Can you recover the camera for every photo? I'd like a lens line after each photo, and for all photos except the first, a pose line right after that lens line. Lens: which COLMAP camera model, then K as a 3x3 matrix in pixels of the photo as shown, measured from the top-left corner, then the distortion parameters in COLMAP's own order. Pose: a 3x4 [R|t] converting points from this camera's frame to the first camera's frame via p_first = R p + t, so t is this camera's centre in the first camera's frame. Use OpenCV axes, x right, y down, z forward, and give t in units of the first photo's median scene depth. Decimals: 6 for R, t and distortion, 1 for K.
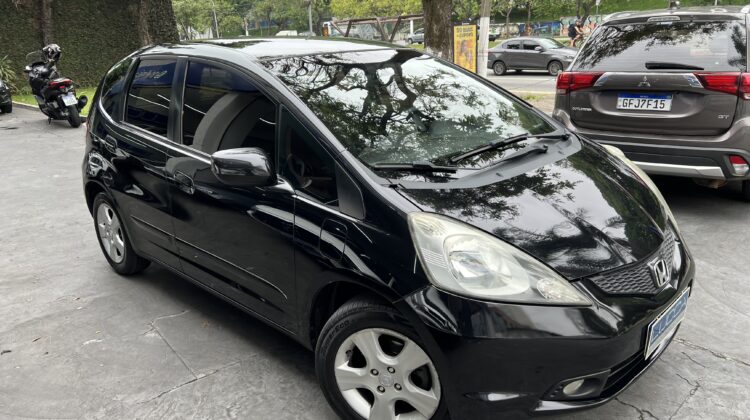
lens RADIAL K [[567.4, 0, 379.6], [0, 567.4, 205.0], [0, 0, 1]] dist [0.023745, -0.005837]
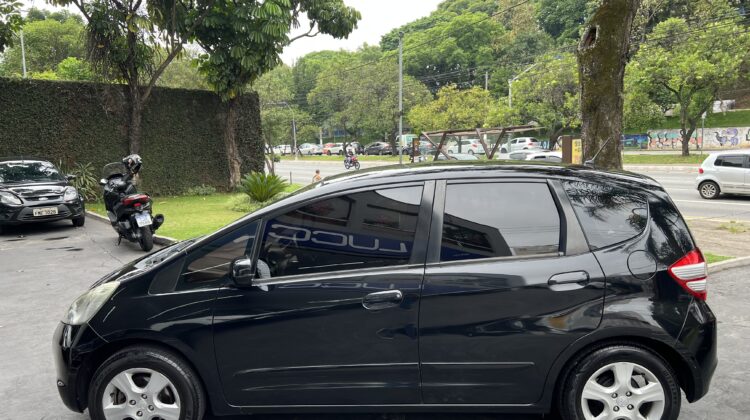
lens RADIAL K [[567.4, 0, 379.6], [0, 567.4, 205.0], [0, 0, 1]] dist [0.023745, -0.005837]
pose [[0.993769, 0.028200, -0.107830, -0.101153], [-0.047309, 0.982711, -0.179001, -0.066616], [0.100918, 0.182987, 0.977922, 0.198236]]
